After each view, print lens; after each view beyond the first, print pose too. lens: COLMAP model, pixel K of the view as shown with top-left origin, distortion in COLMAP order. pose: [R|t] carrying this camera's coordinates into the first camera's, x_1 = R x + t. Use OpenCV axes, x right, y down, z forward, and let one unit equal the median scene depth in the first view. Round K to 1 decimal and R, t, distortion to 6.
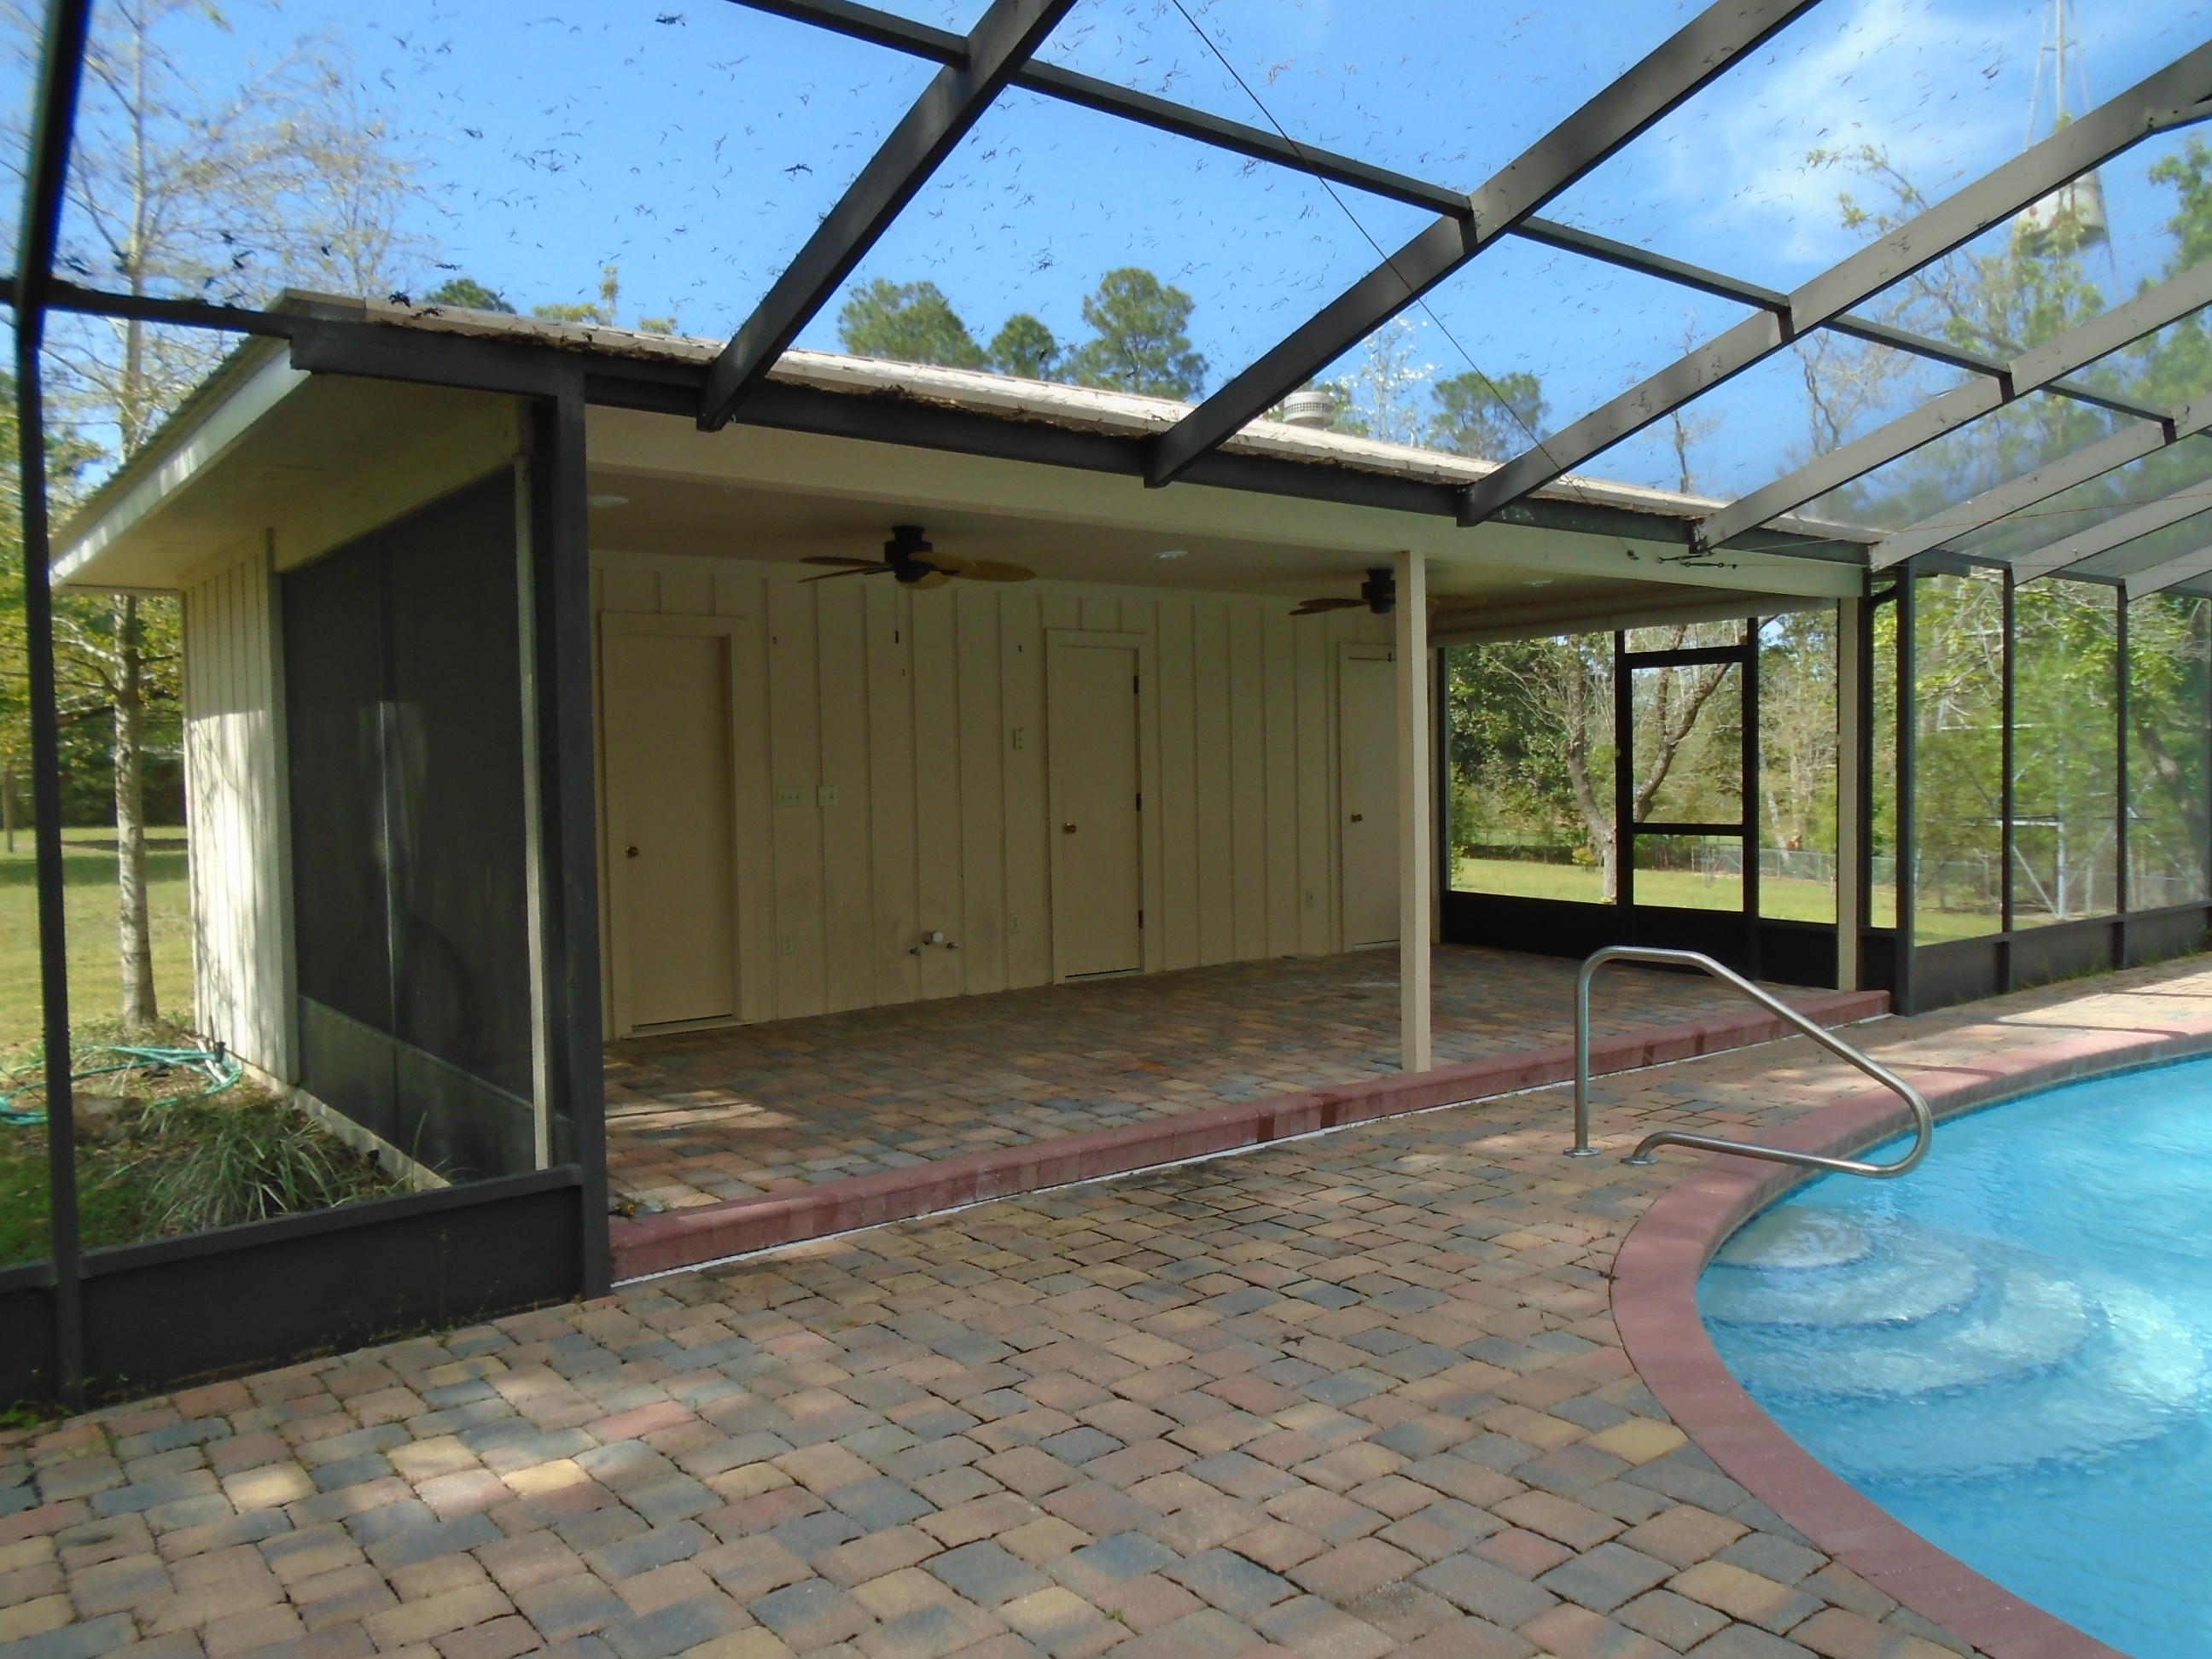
lens RADIAL K [[1649.1, 0, 1106.0], [0, 1649.1, 829.5], [0, 0, 1]] dist [-0.000529, 0.009454]
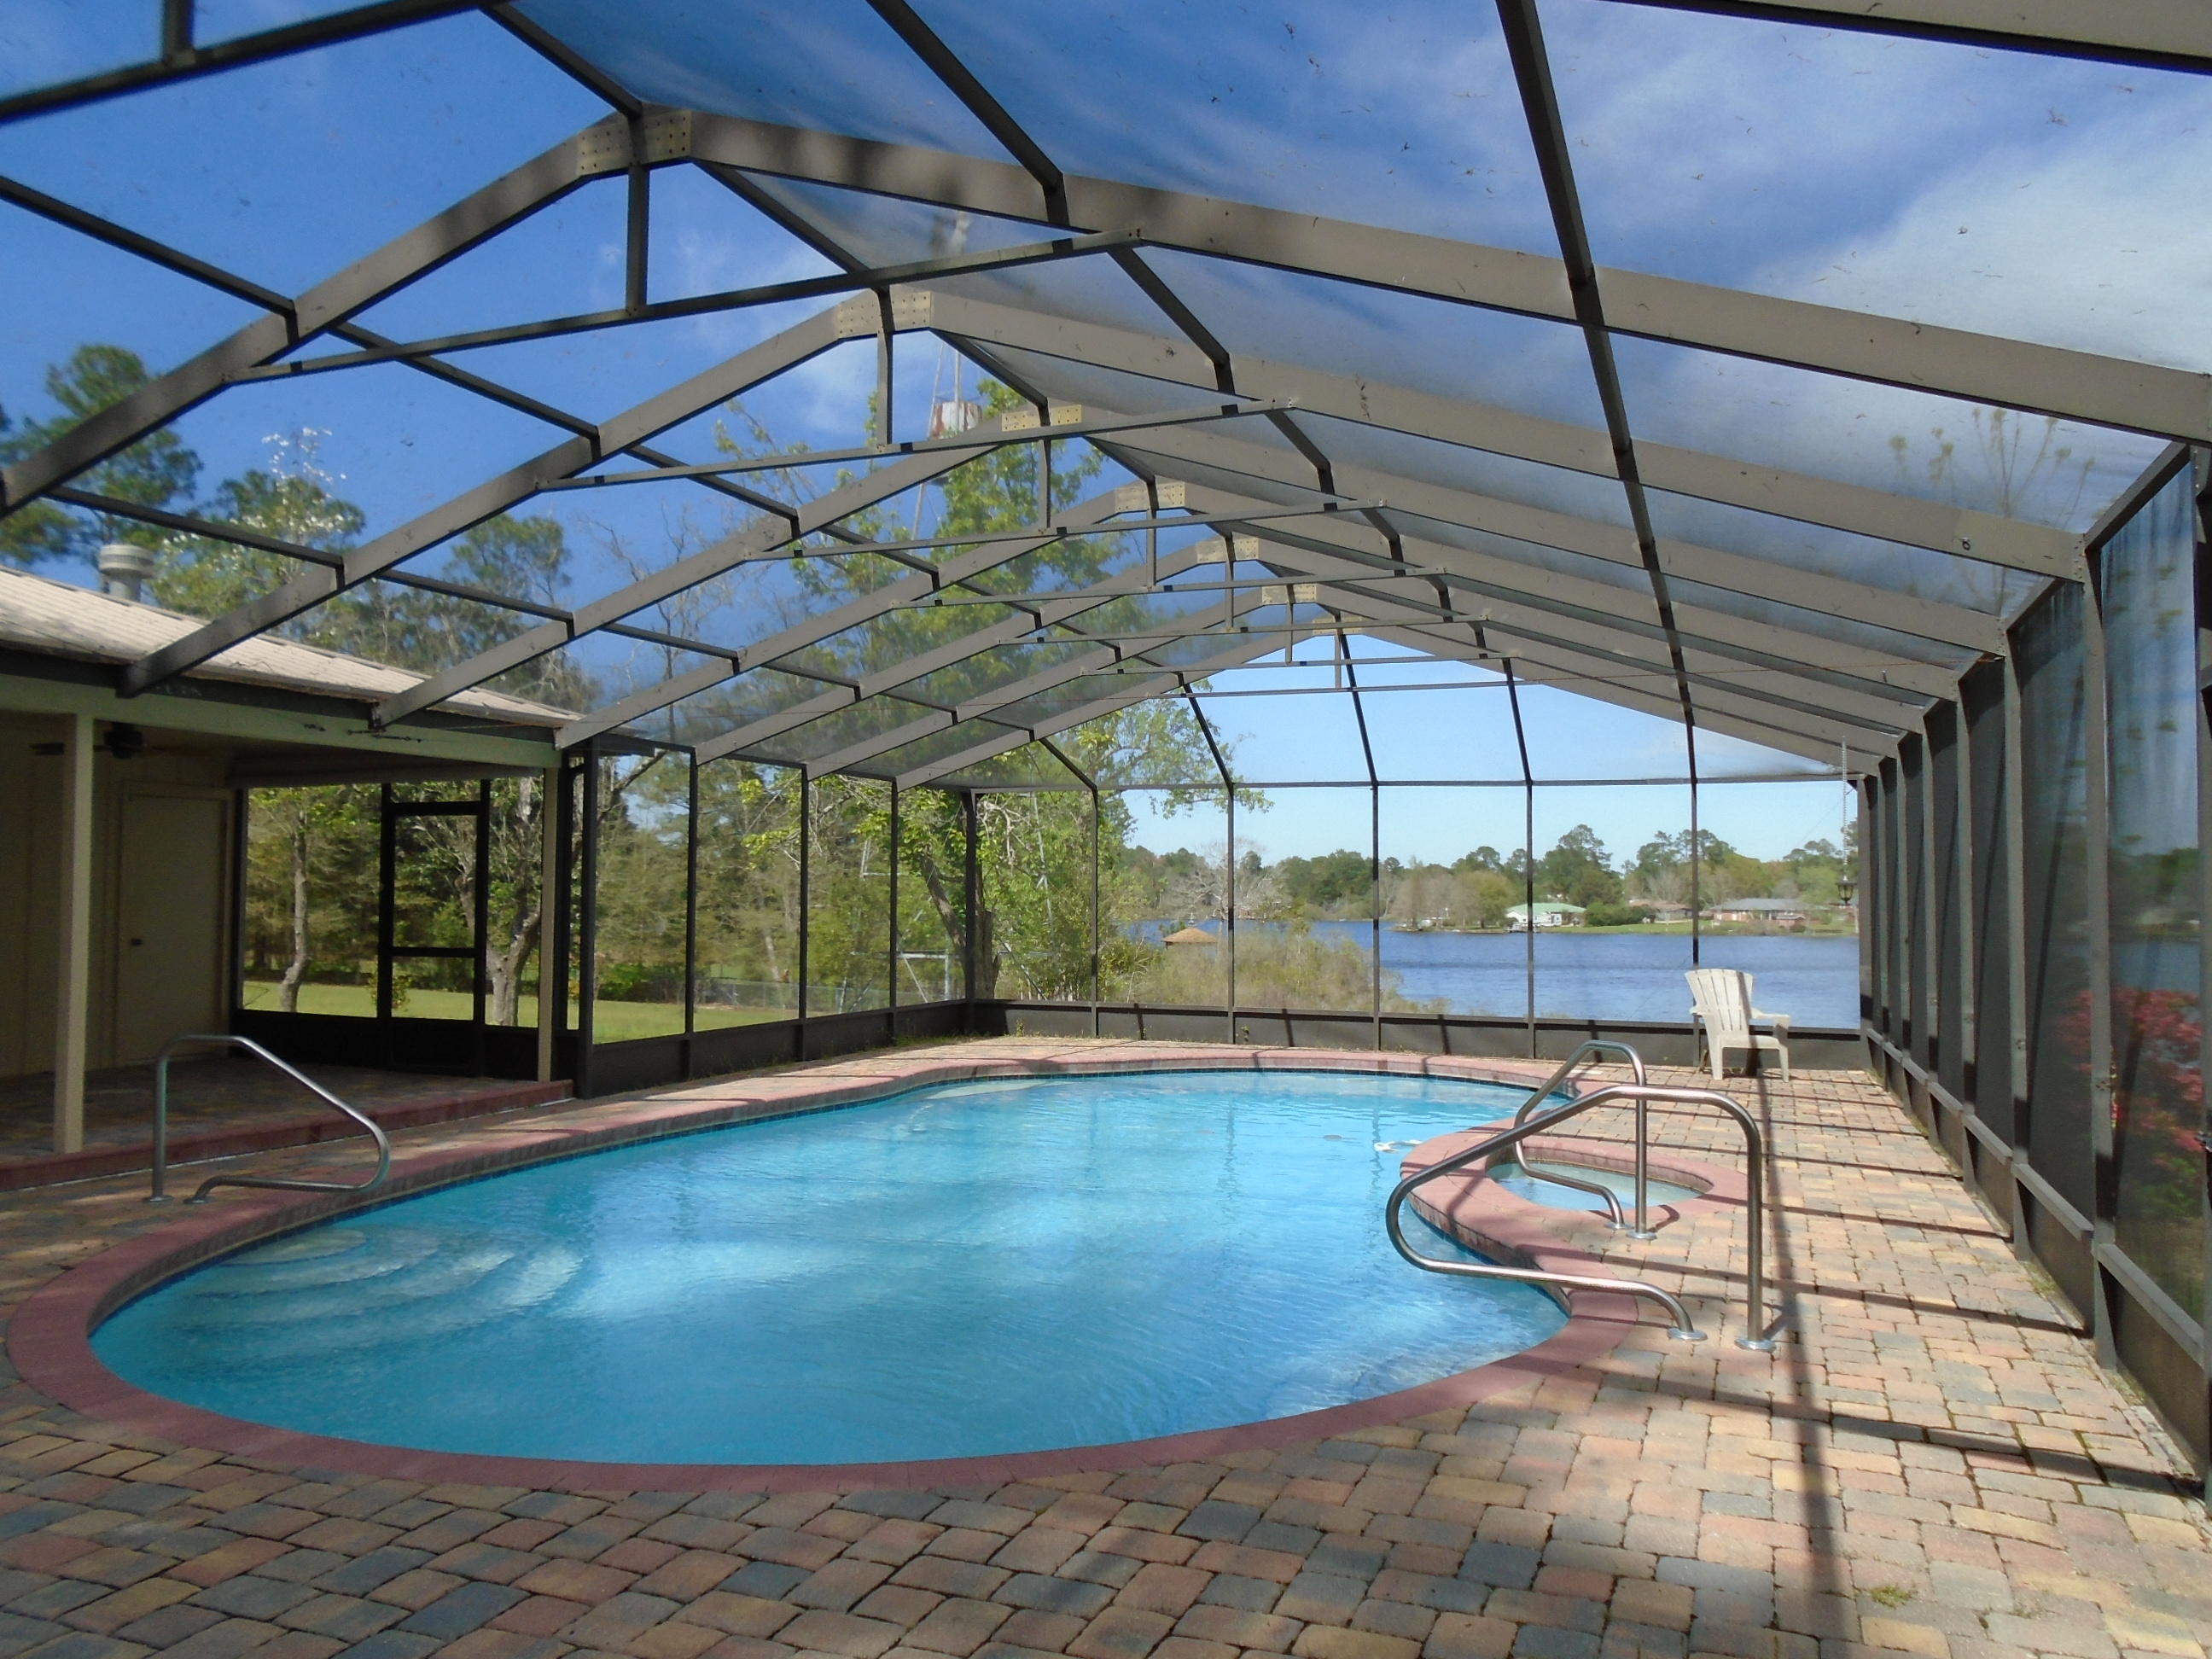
lens RADIAL K [[1684.2, 0, 1106.0], [0, 1684.2, 829.5], [0, 0, 1]] dist [-0.009992, 0.006495]
pose [[0.859513, 0.036962, 0.509776, 0.151651], [0.005370, 0.996674, -0.081320, 0.012847], [-0.511086, 0.072633, 0.856455, -0.304826]]
